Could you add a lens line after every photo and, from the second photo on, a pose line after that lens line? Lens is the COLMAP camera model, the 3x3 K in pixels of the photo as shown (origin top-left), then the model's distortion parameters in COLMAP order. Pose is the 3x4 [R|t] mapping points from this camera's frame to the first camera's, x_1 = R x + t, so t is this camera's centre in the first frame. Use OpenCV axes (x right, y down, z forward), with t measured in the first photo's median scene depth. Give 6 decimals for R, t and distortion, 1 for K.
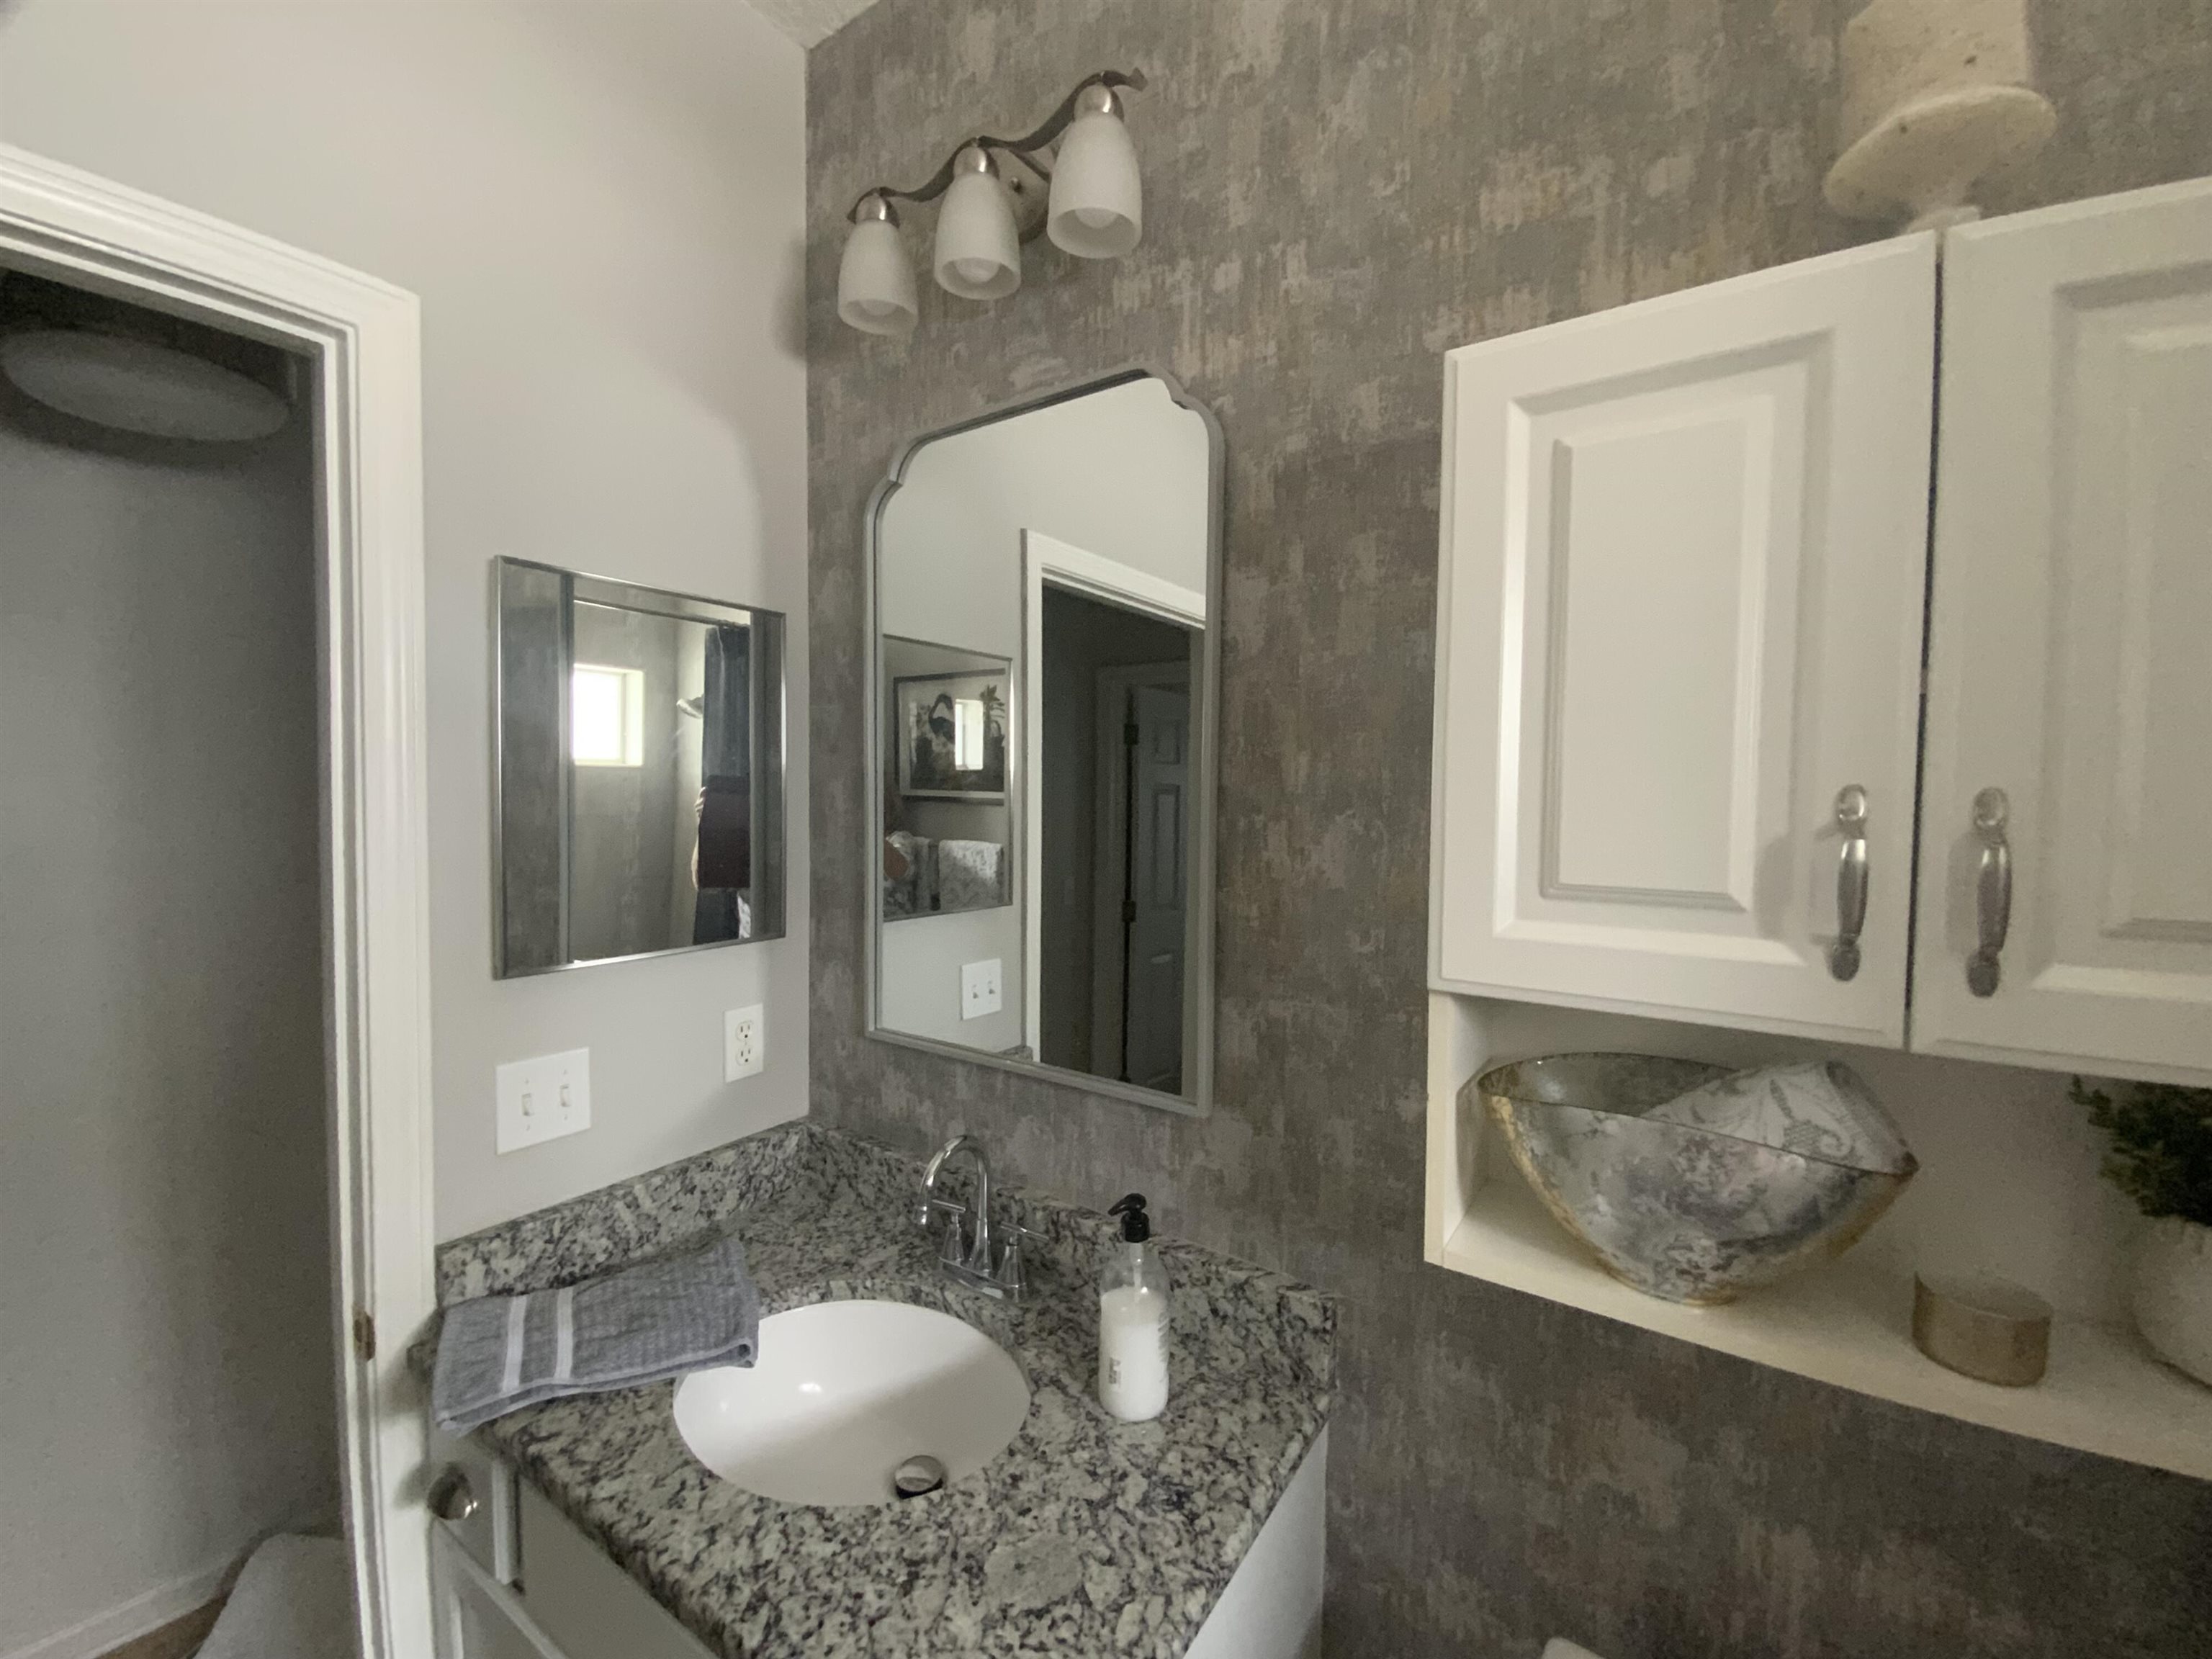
lens RADIAL K [[900.9, 0, 1108.5], [0, 900.9, 827.9], [0, 0, 1]] dist [0.001066, -0.000131]
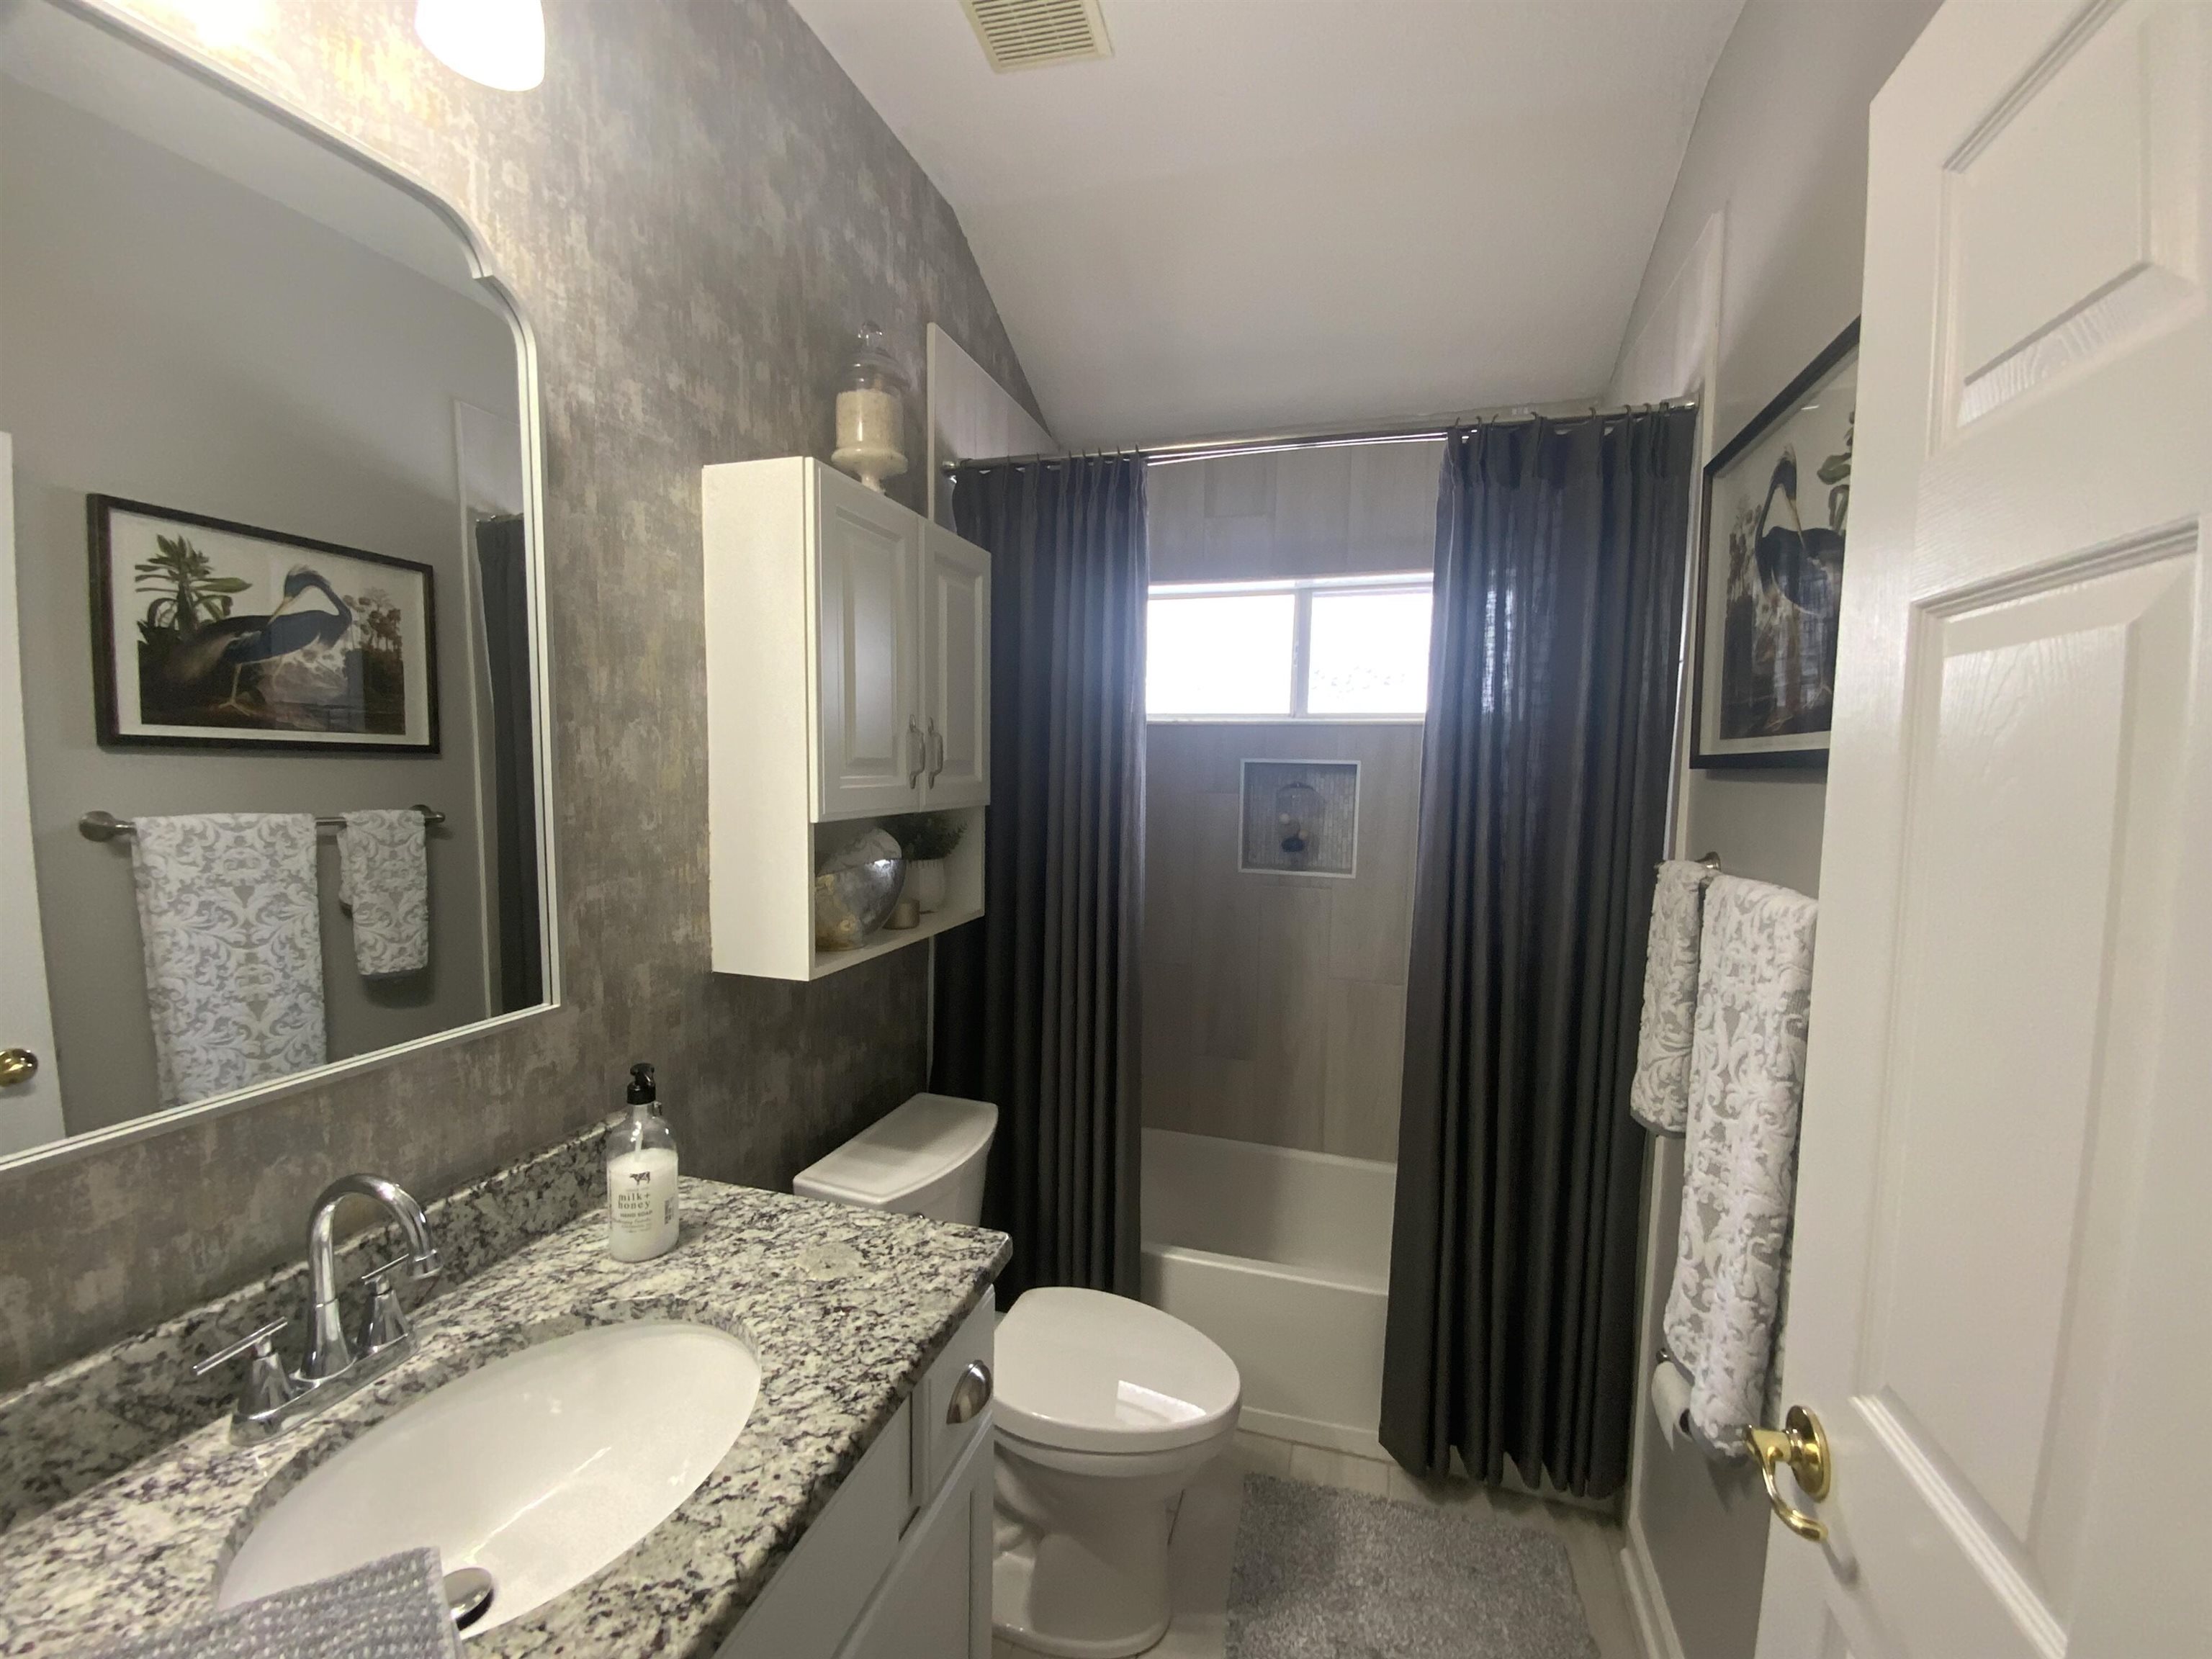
lens RADIAL K [[900.9, 0, 1108.3], [0, 900.9, 828.8], [0, 0, 1]] dist [0.001066, -0.000131]
pose [[-0.299107, -0.085978, 0.950338, -1.323755], [0.015084, 0.995382, 0.094801, 0.027623], [-0.954100, 0.042691, -0.296429, 0.871367]]
